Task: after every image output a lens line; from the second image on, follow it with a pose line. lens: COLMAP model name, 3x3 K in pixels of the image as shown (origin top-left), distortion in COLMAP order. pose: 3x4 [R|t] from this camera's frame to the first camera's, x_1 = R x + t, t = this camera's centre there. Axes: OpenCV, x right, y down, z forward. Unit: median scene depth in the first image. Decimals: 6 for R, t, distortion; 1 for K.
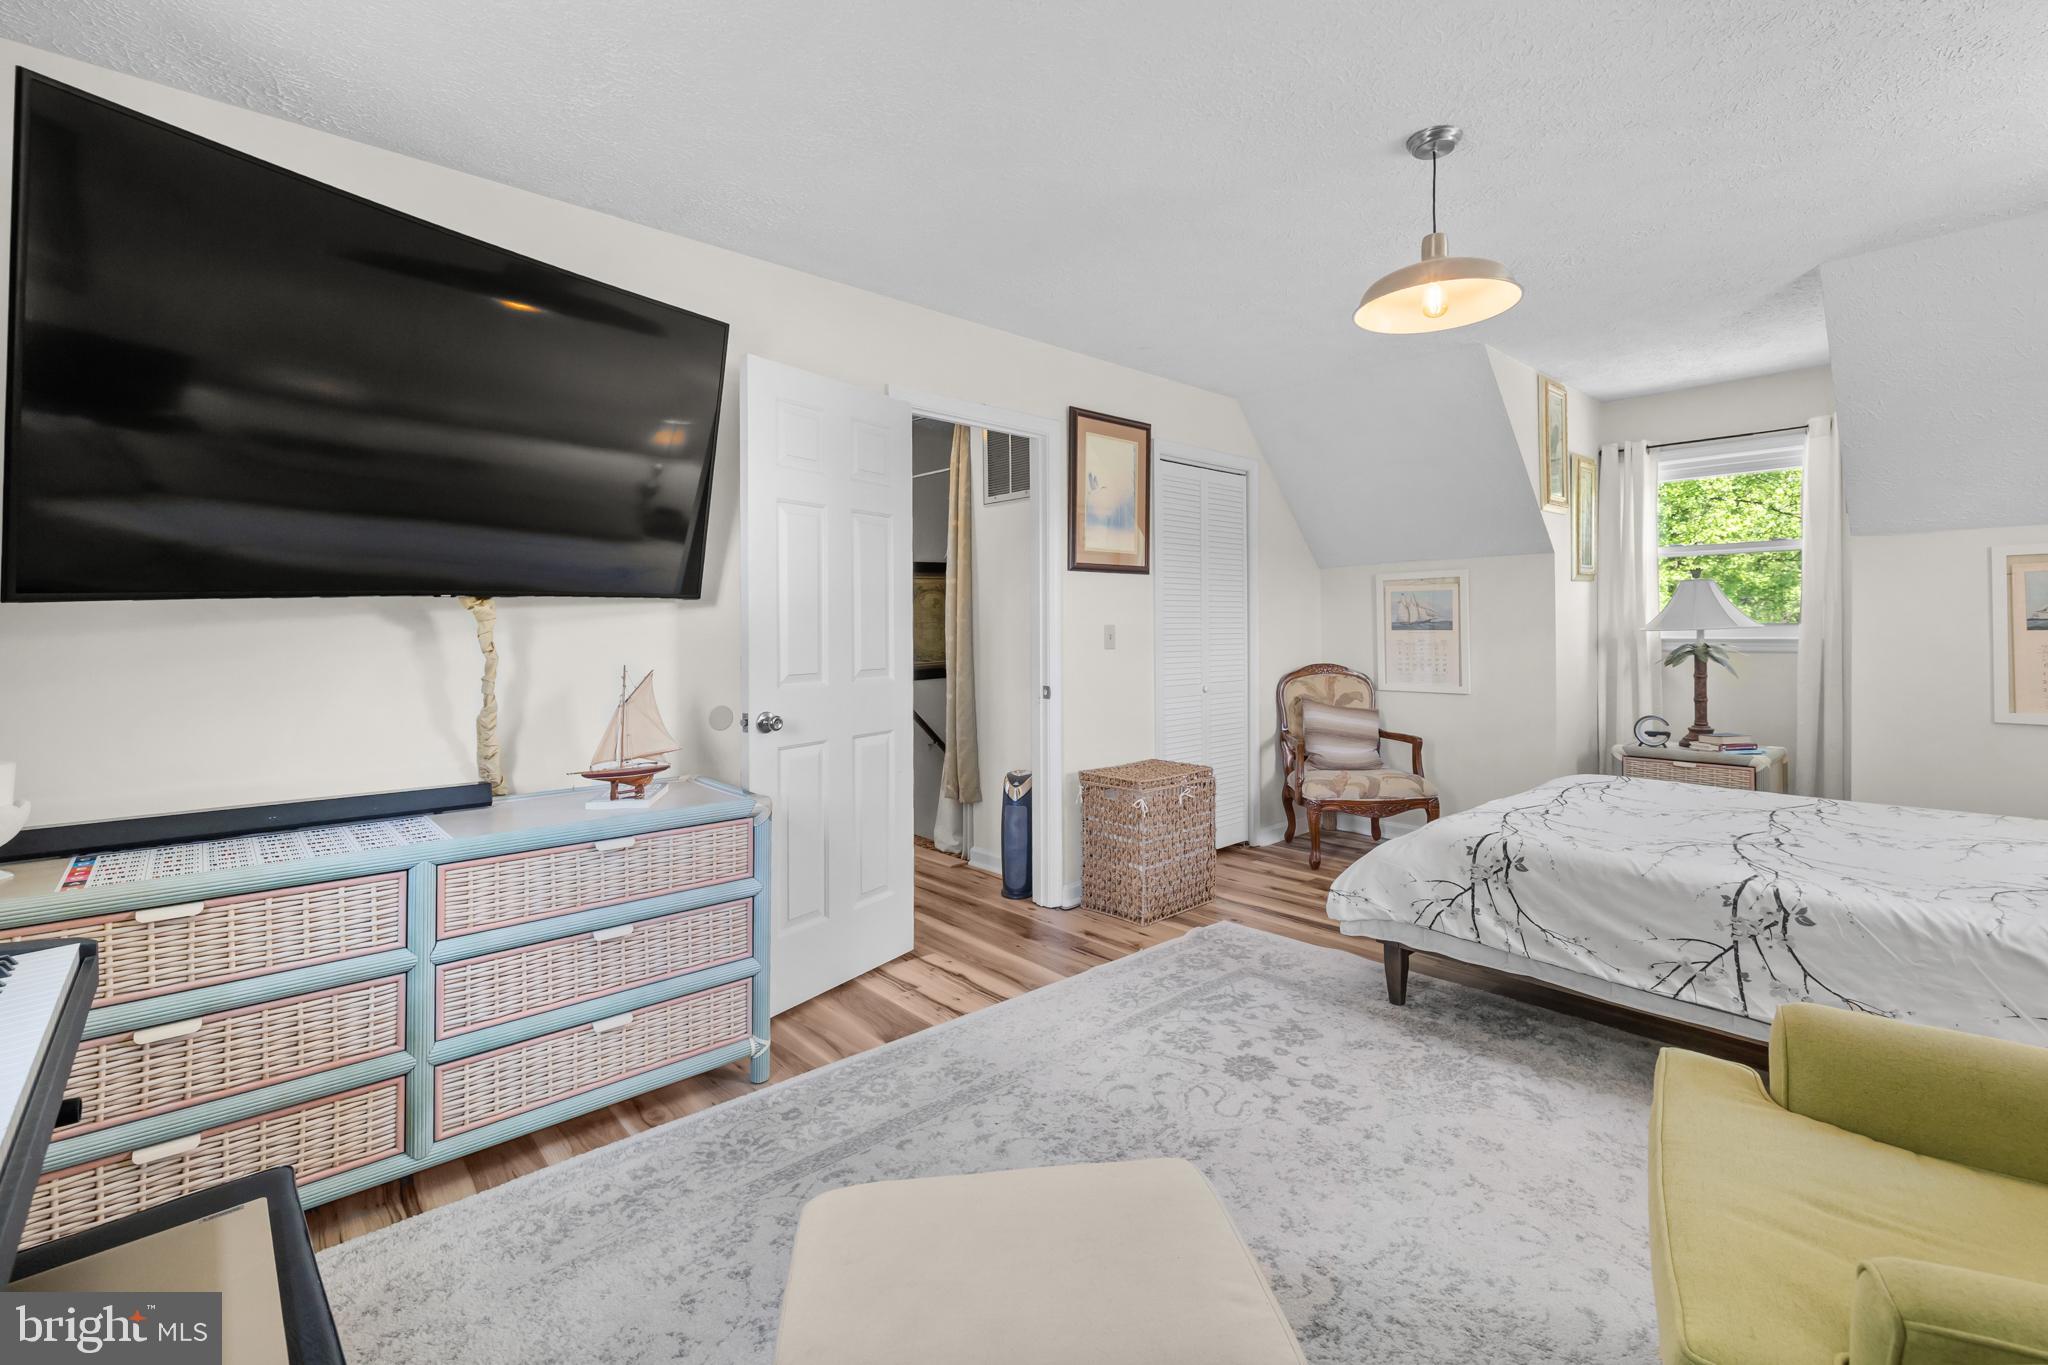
lens RADIAL K [[897.0, 0, 1024.2], [0, 897.0, 620.7], [0, 0, 1]] dist [-0.000795, -0.000321]
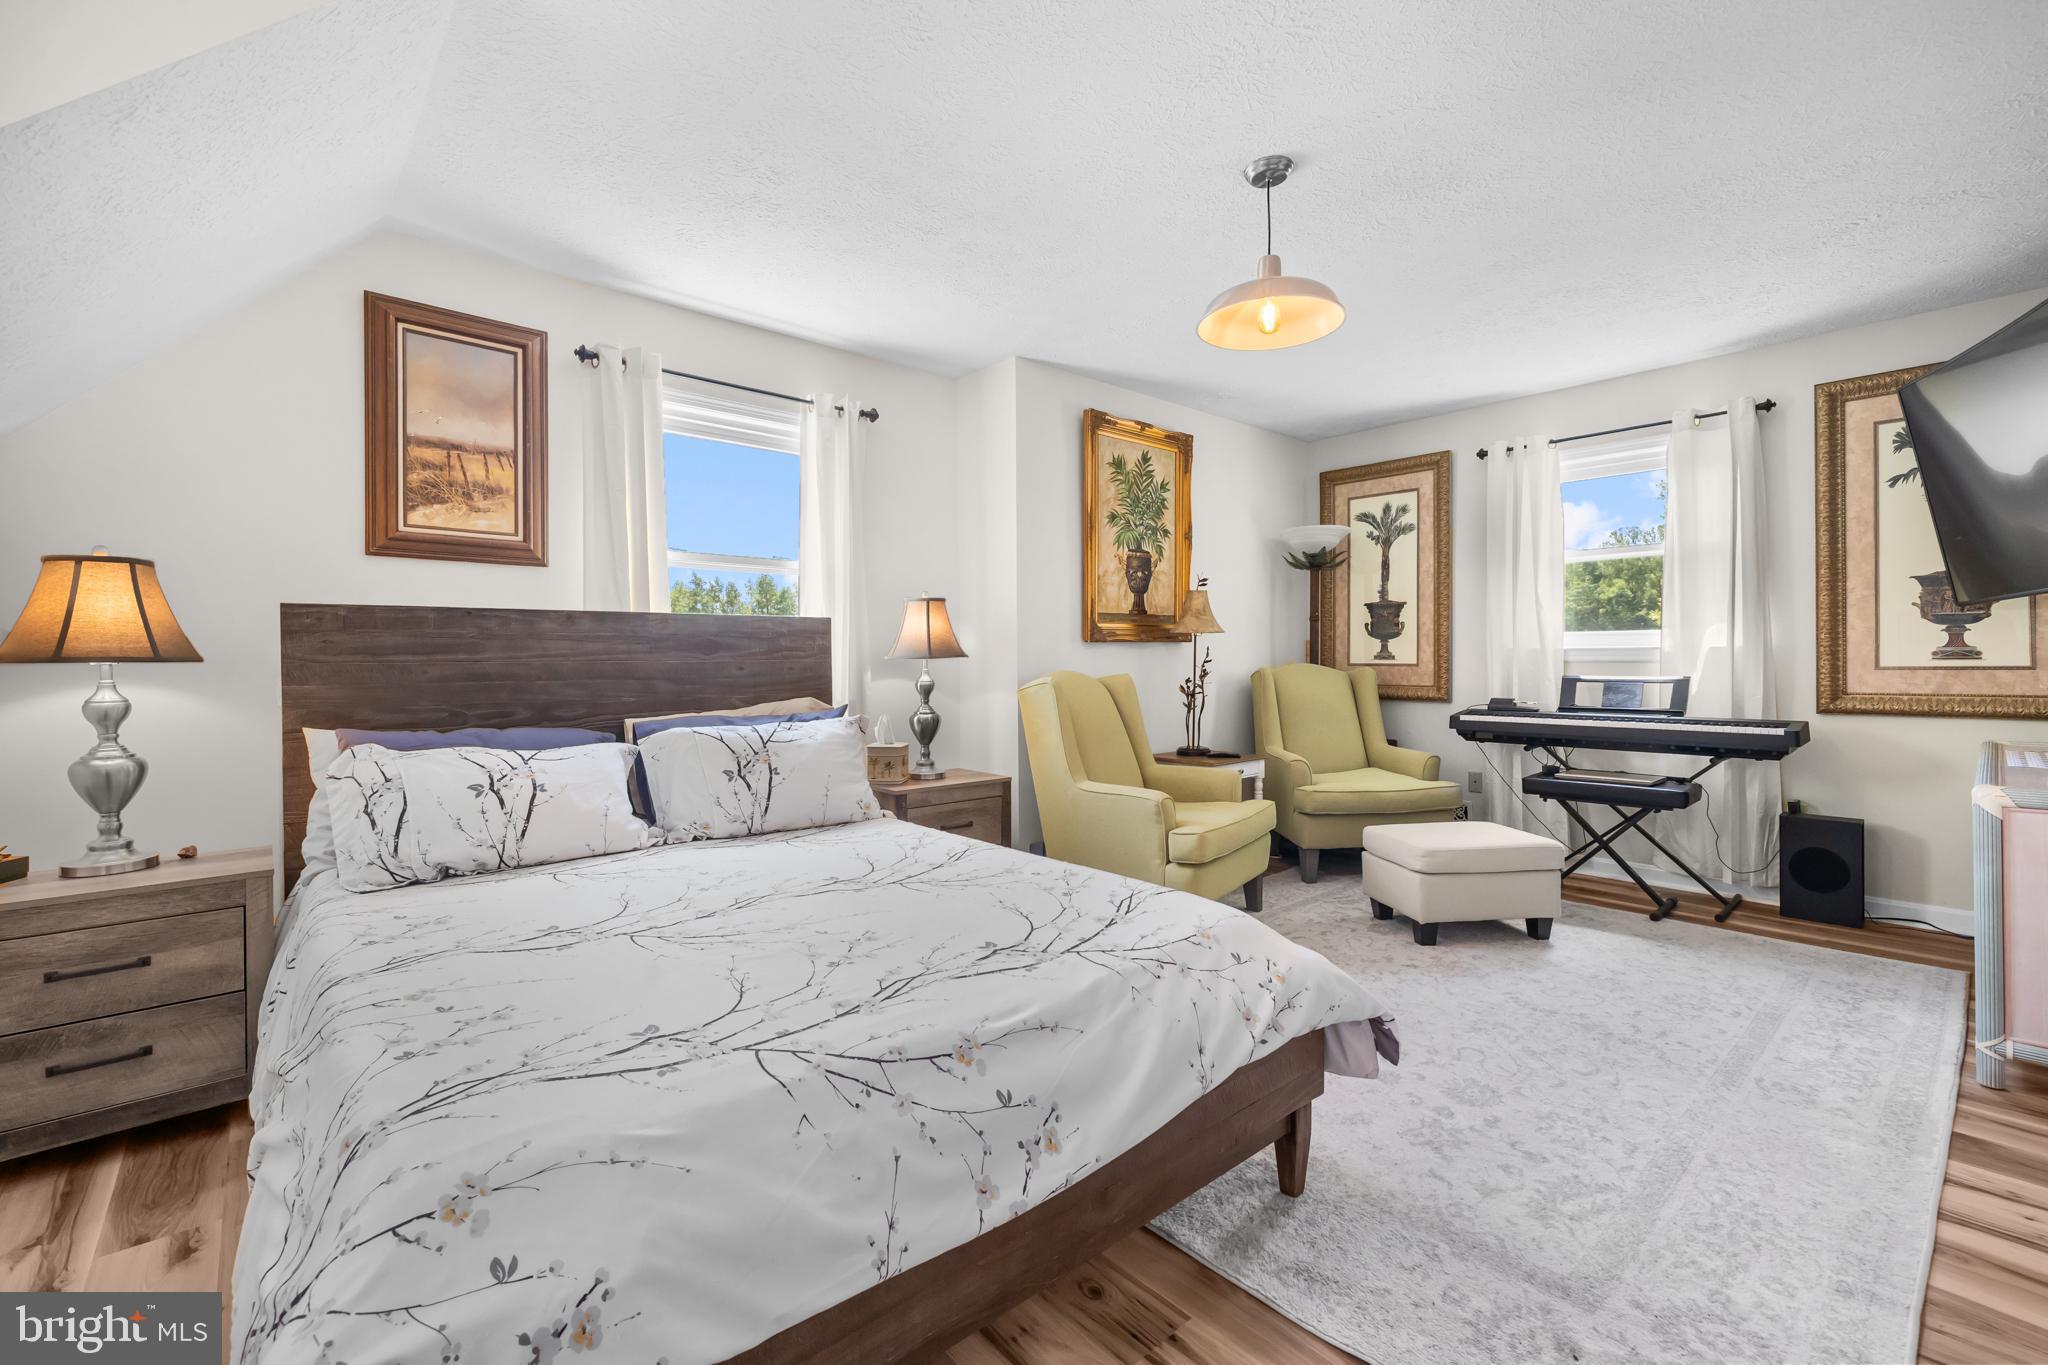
lens RADIAL K [[860.1, 0, 1018.5], [0, 860.1, 658.3], [0, 0, 1]] dist [-0.002372, -0.000637]
pose [[-0.999781, 0.016864, 0.012405, 0.635556], [0.016720, 0.999793, -0.011610, 0.053240], [-0.012598, -0.011400, -0.999856, 1.726067]]
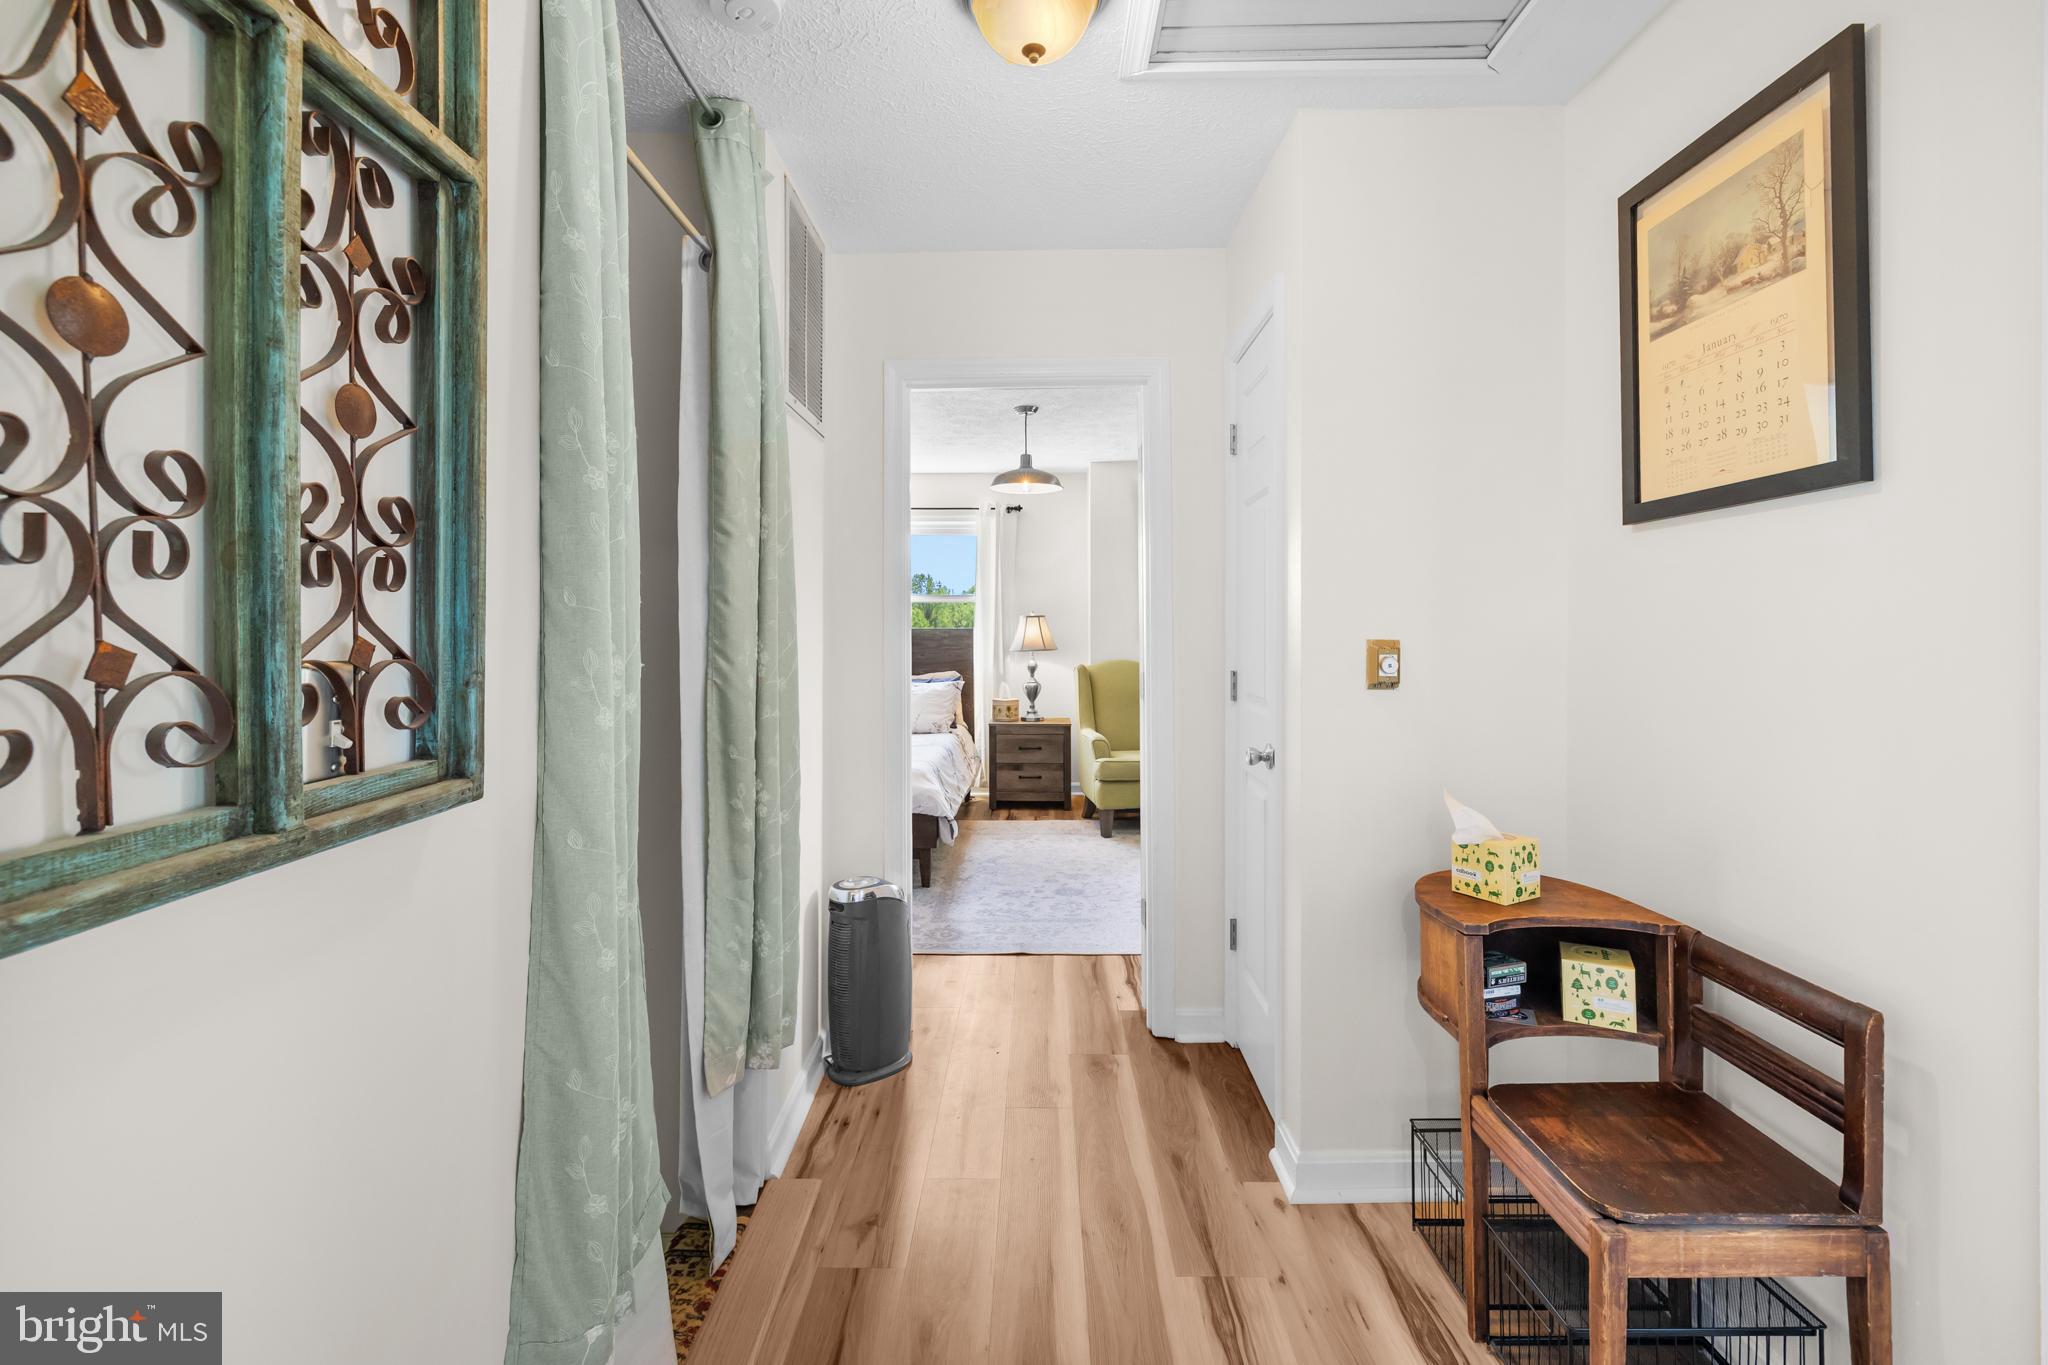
lens RADIAL K [[889.2, 0, 1051.4], [0, 889.2, 638.4], [0, 0, 1]] dist [-0.000609, -0.000272]
pose [[-0.752422, -0.006431, 0.658649, -0.824872], [-0.003827, 0.999978, 0.005391, -0.011179], [-0.658670, 0.001536, -0.752431, 2.147732]]
